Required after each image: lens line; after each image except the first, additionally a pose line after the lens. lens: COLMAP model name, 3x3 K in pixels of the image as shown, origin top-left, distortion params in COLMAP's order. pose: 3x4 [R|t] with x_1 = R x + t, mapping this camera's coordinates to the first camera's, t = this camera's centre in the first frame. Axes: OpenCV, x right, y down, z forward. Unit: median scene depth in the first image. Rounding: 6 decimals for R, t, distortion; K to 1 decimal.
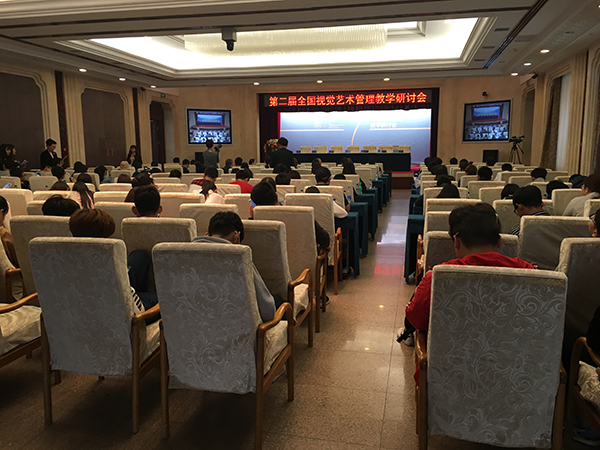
lens RADIAL K [[508.6, 0, 298.0], [0, 508.6, 225.9], [0, 0, 1]] dist [0.016506, 0.005682]
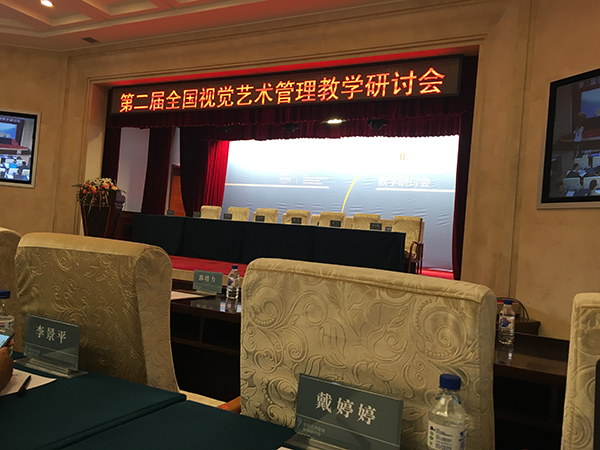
lens RADIAL K [[508.6, 0, 303.5], [0, 508.6, 224.5], [0, 0, 1]] dist [0.016506, 0.005682]
pose [[0.963903, 0.078704, -0.254355, 0.245443], [-0.123714, 0.978316, -0.166108, -0.078320], [0.235766, 0.191580, 0.952739, 0.628717]]
